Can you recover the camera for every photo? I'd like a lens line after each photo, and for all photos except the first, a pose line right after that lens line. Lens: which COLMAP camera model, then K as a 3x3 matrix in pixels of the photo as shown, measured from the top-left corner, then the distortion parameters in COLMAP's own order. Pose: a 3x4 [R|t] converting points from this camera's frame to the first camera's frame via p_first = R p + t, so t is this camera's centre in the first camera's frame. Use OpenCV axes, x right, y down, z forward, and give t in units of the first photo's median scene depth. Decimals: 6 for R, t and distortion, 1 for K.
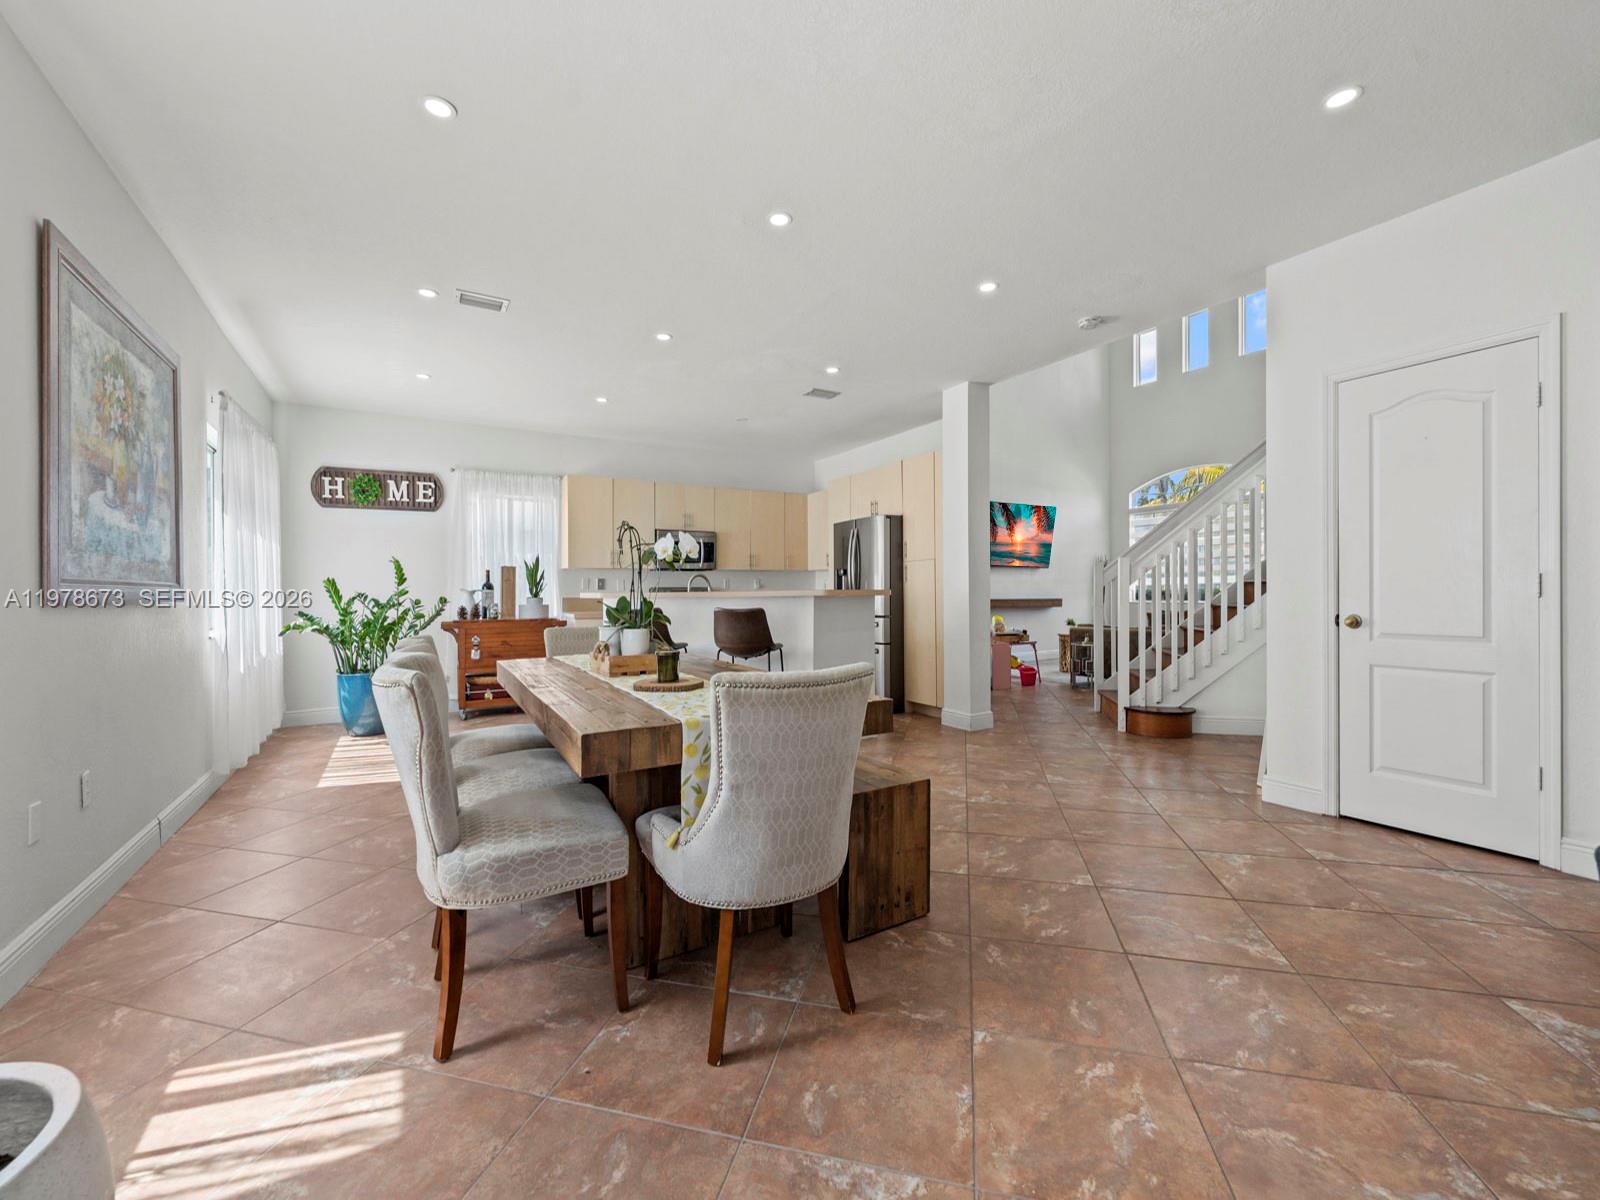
lens RADIAL K [[654.3, 0, 768.8], [0, 654.3, 595.7], [0, 0, 1]] dist [-0.003074, 0.000259]
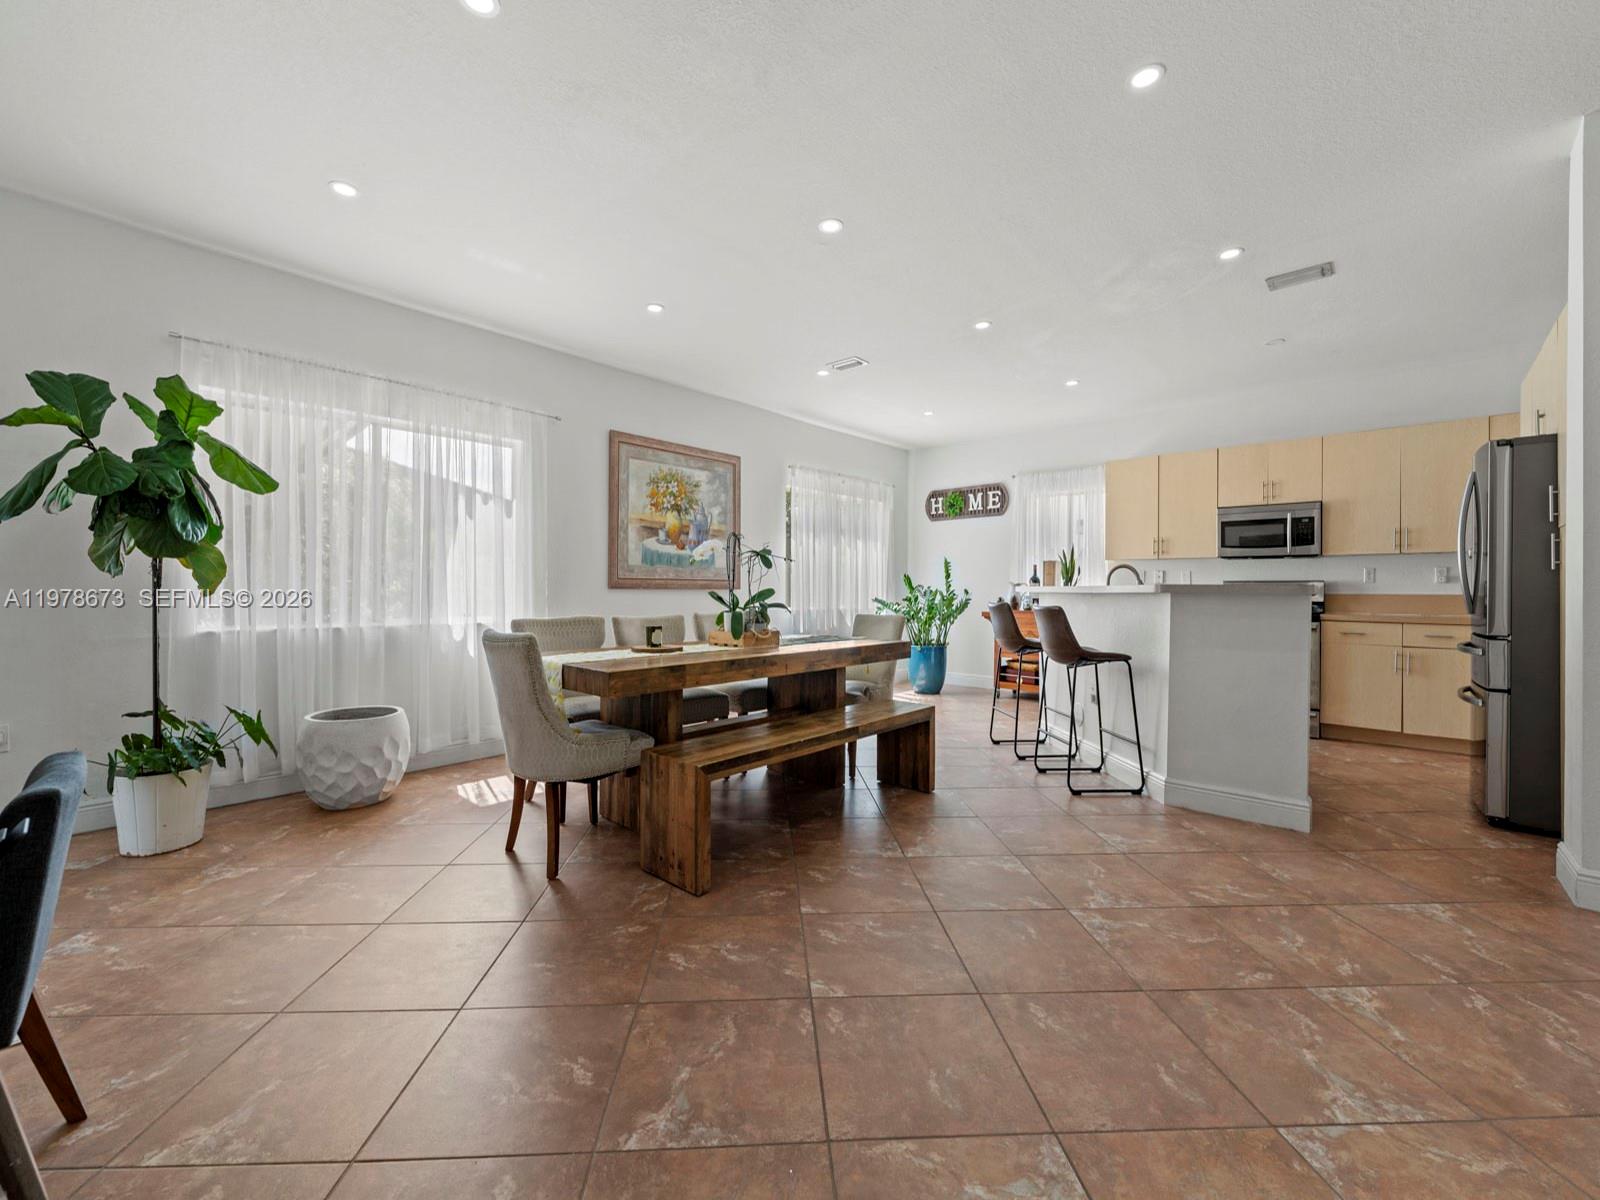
lens RADIAL K [[654.3, 0, 813.2], [0, 654.3, 591.1], [0, 0, 1]] dist [-0.003074, 0.000259]
pose [[0.318768, 0.015456, -0.947707, 0.507626], [-0.011291, 0.999858, 0.012509, -0.005606], [0.947766, 0.006713, 0.318897, 0.331996]]
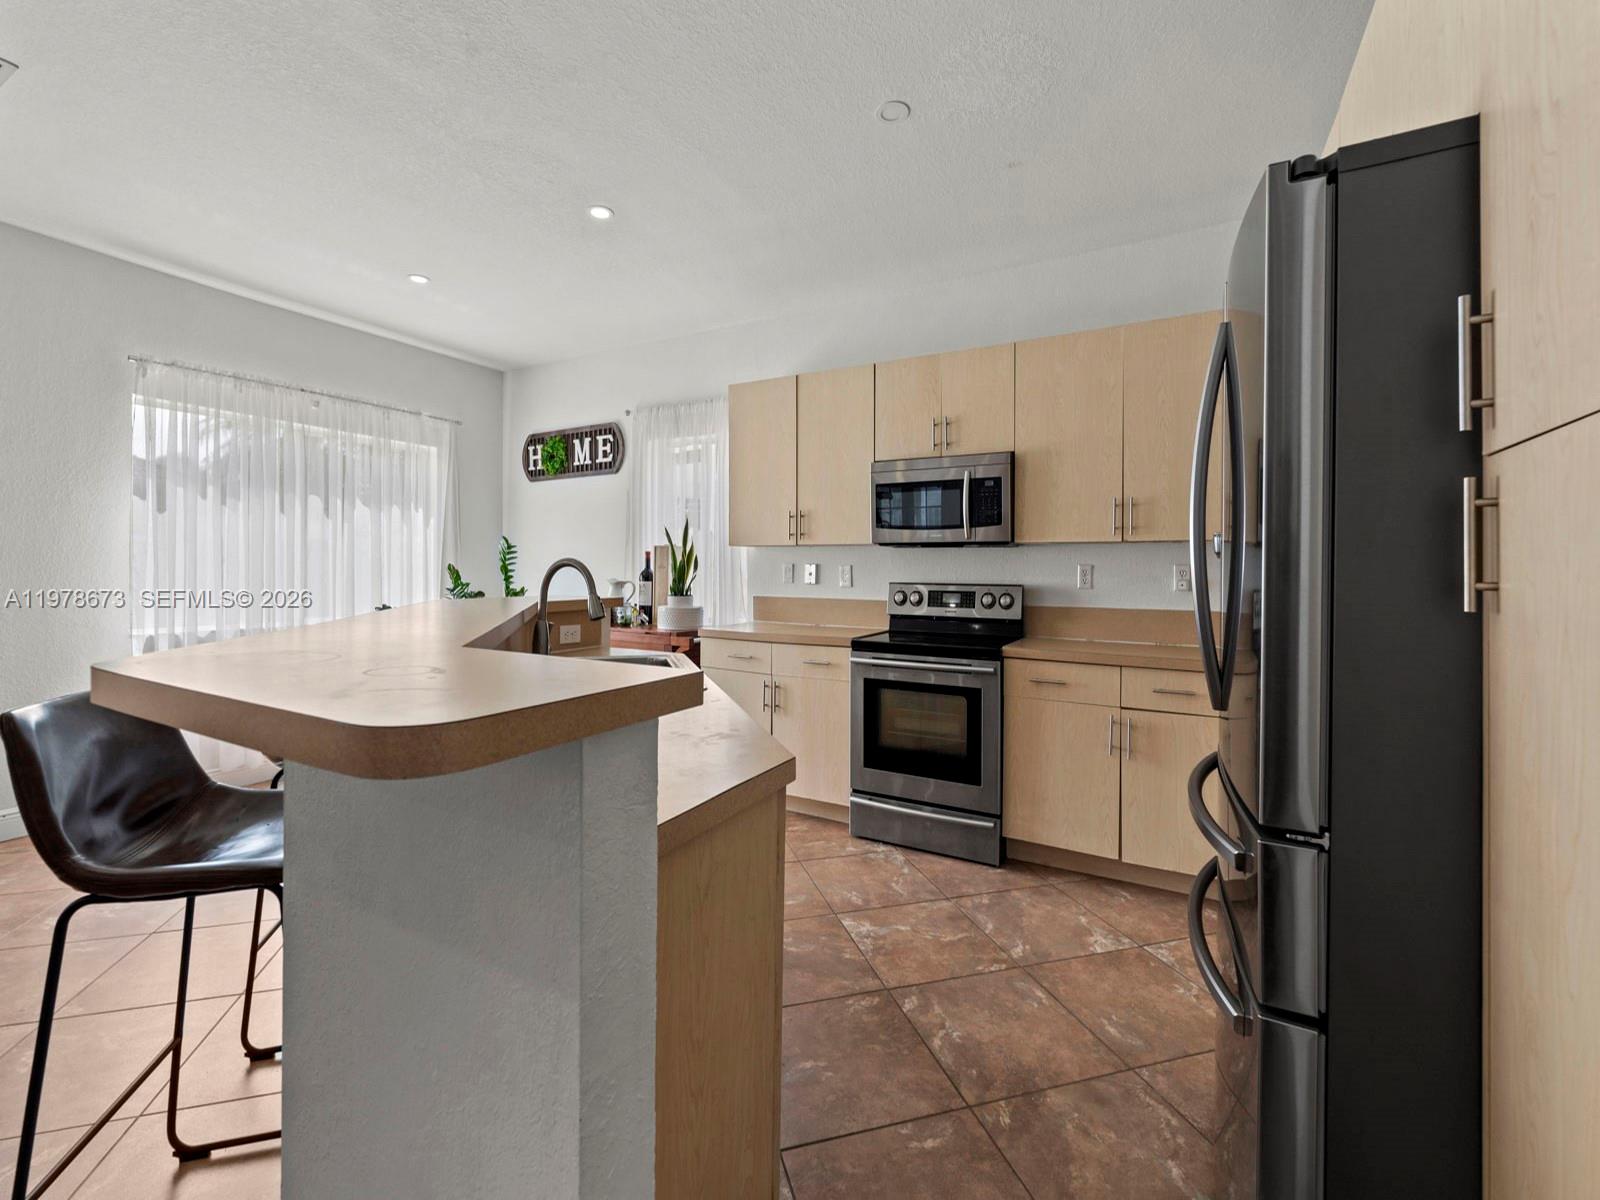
lens RADIAL K [[654.3, 0, 820.7], [0, 654.3, 571.5], [0, 0, 1]] dist [-0.003074, 0.000259]
pose [[0.530692, 0.016395, -0.847406, 0.256123], [-0.016902, 0.999819, 0.008759, -0.029315], [0.847396, 0.009675, 0.530873, 0.847150]]
